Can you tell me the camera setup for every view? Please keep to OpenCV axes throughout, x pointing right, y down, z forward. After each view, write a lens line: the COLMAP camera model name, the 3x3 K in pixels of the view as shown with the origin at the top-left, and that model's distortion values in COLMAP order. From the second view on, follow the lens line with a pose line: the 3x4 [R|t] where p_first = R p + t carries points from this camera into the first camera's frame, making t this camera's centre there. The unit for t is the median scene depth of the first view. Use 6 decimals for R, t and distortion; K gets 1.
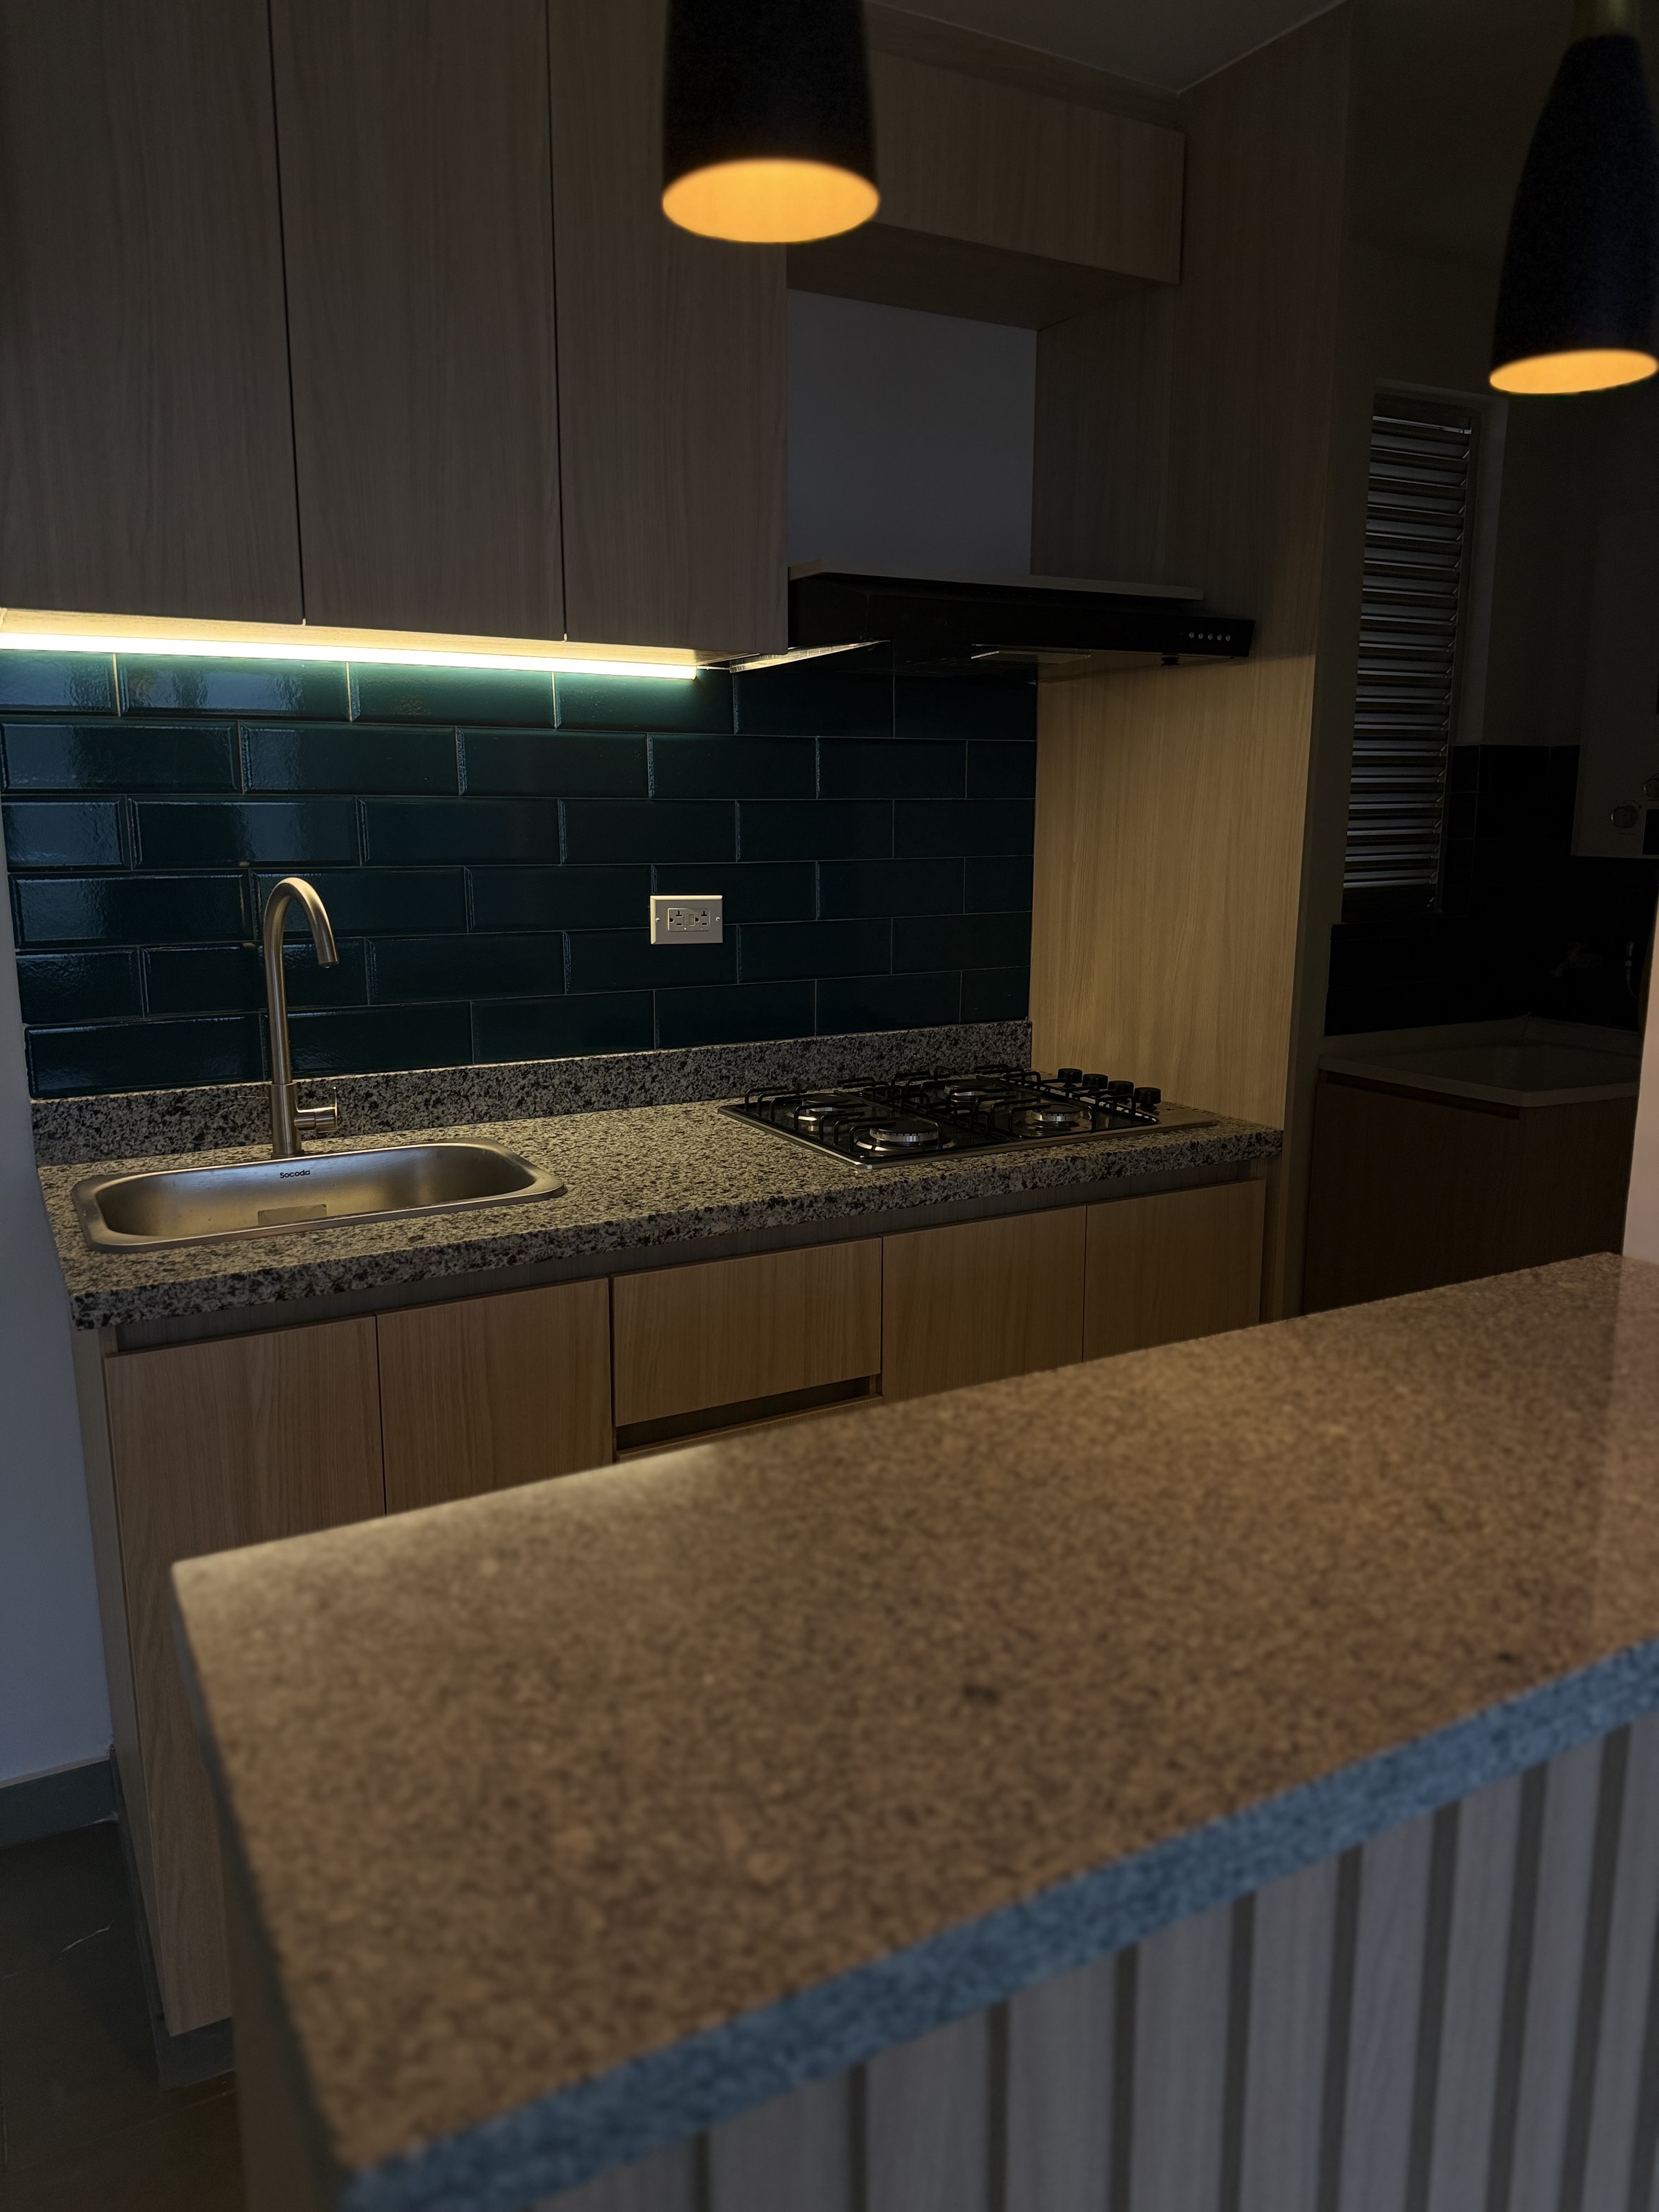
lens RADIAL K [[1542.8, 0, 829.5], [0, 1542.8, 1106.0], [0, 0, 1]] dist [0.071729, -0.127658]
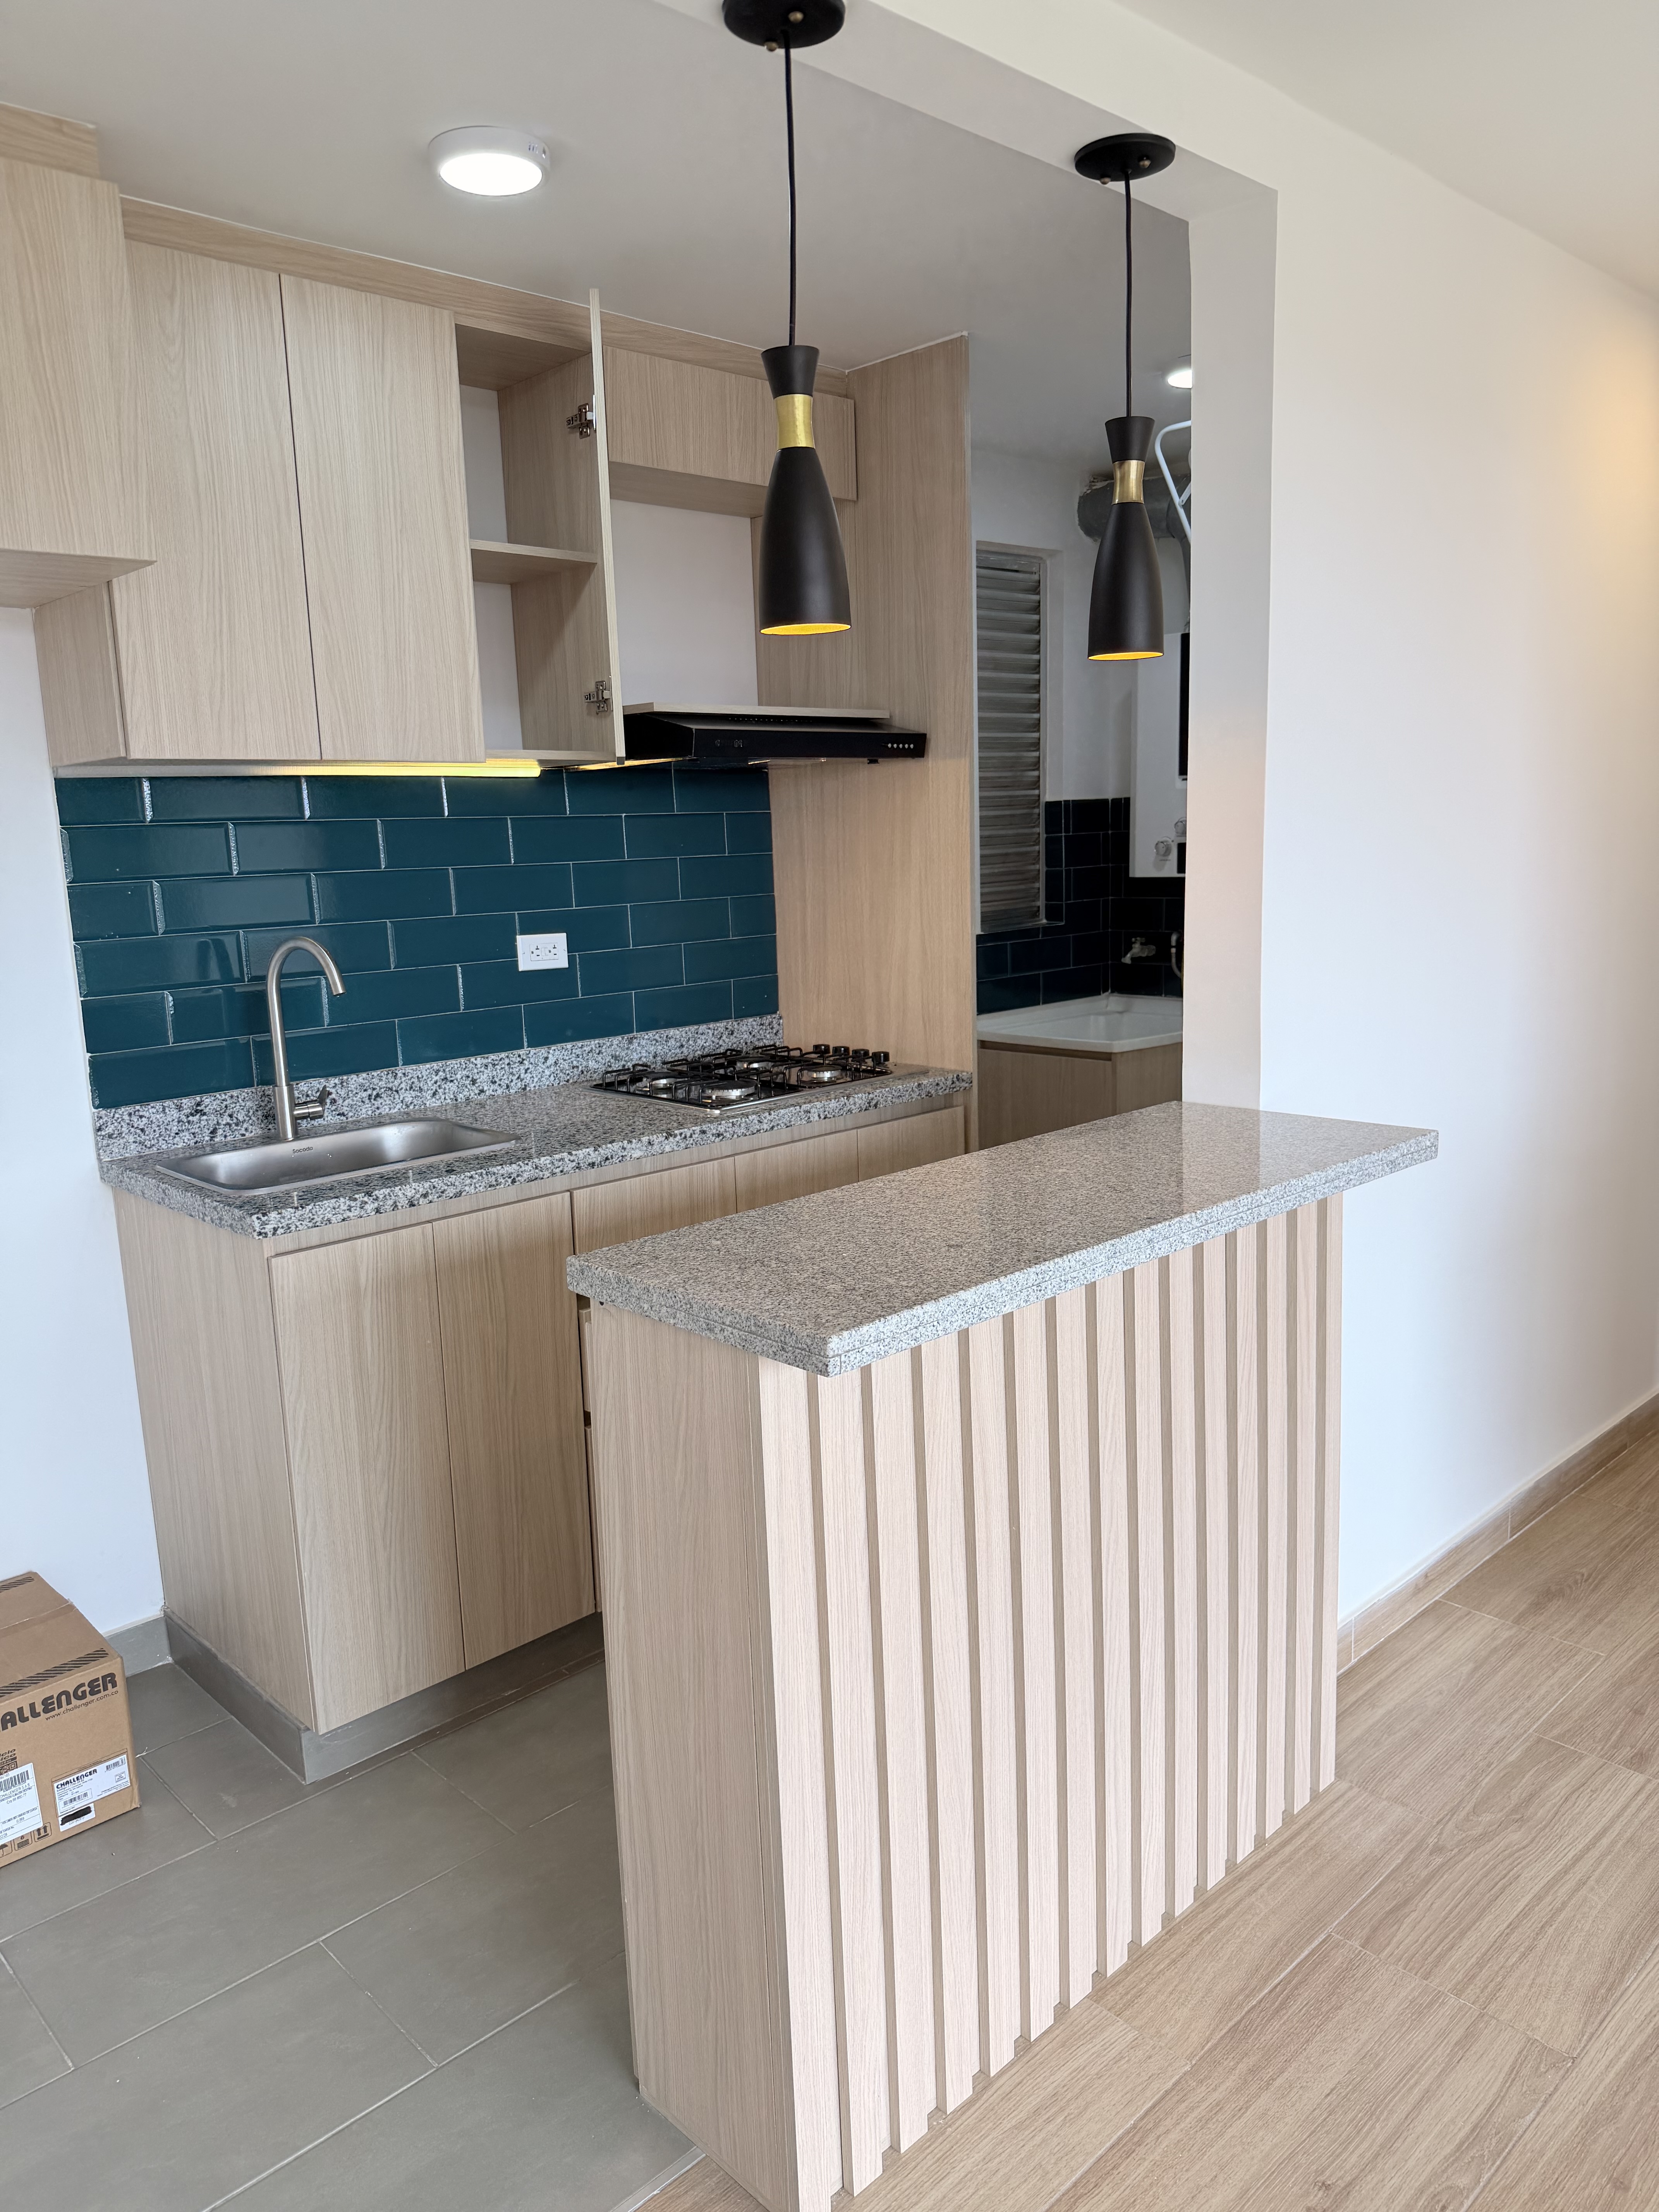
lens RADIAL K [[1542.8, 0, 829.5], [0, 1542.8, 1106.0], [0, 0, 1]] dist [0.071729, -0.127658]
pose [[0.966392, -0.077042, 0.245257, -0.206018], [0.081480, 0.996643, -0.007984, 0.048915], [-0.243819, 0.027699, 0.969425, -0.403336]]
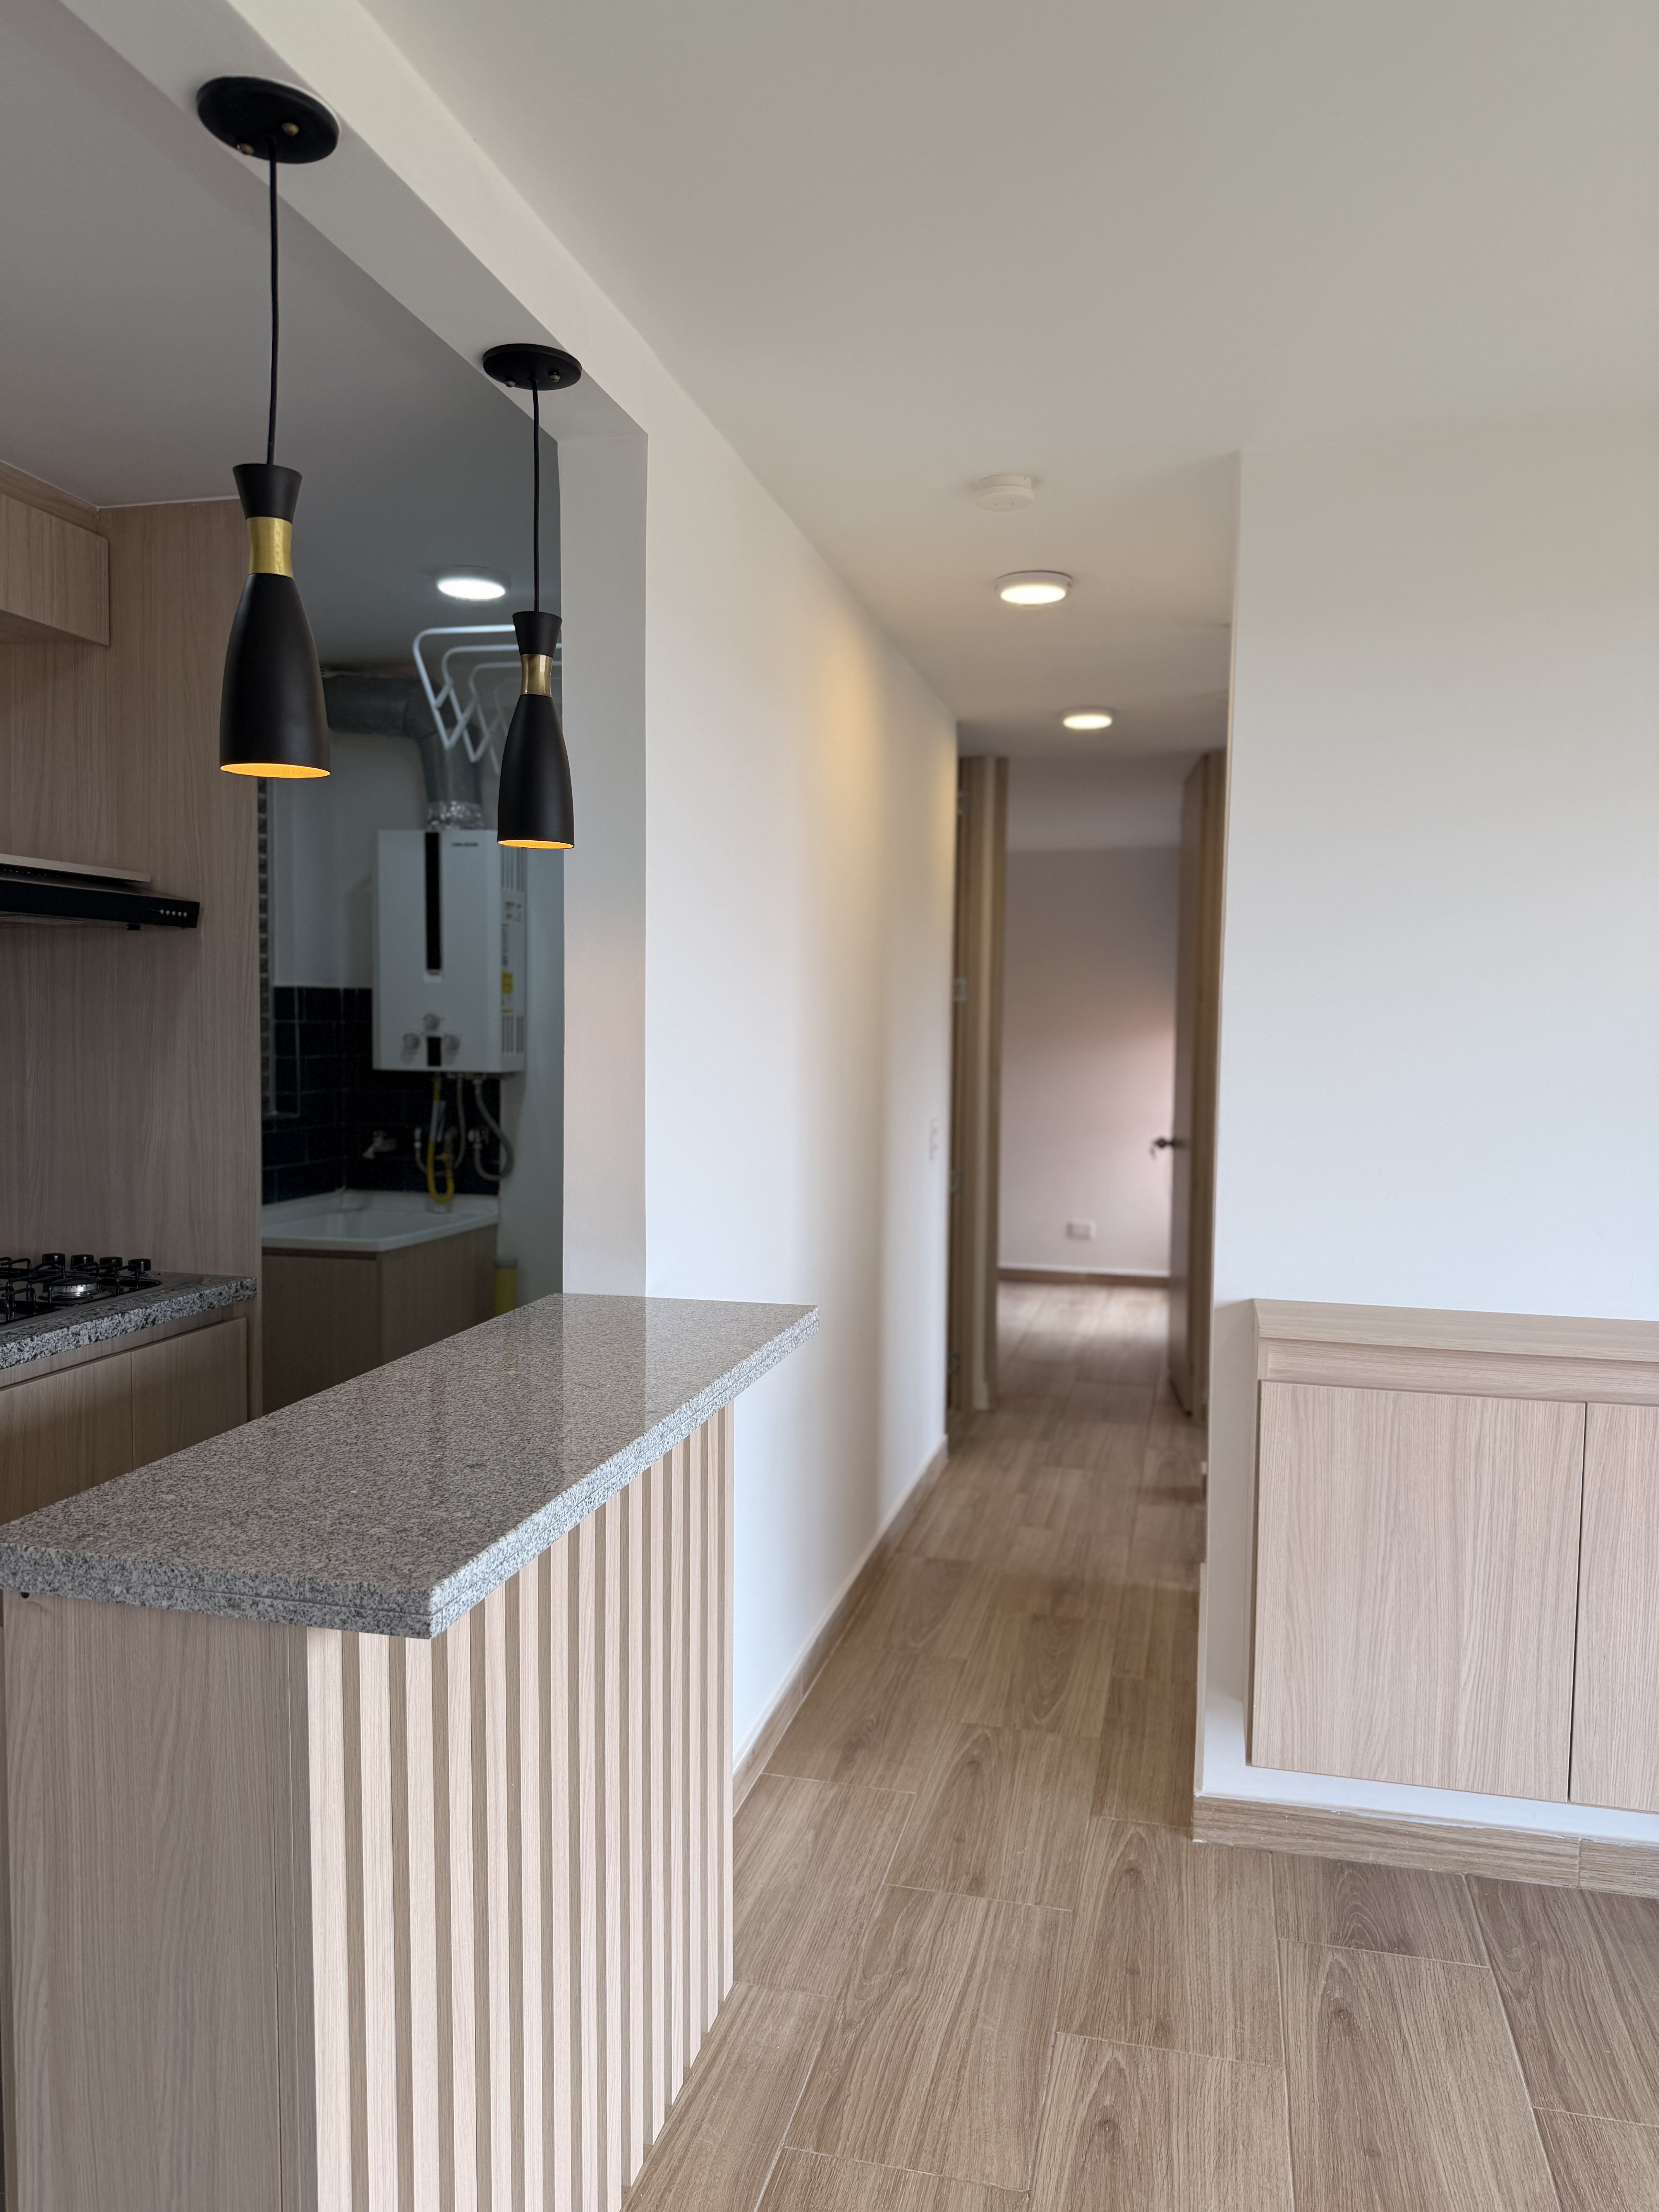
lens RADIAL K [[1542.8, 0, 829.5], [0, 1542.8, 1106.0], [0, 0, 1]] dist [0.071729, -0.127658]
pose [[0.674191, -0.032375, 0.737847, -0.352960], [0.127719, 0.989098, -0.073301, 0.030855], [-0.727430, 0.143656, 0.670976, -0.272783]]
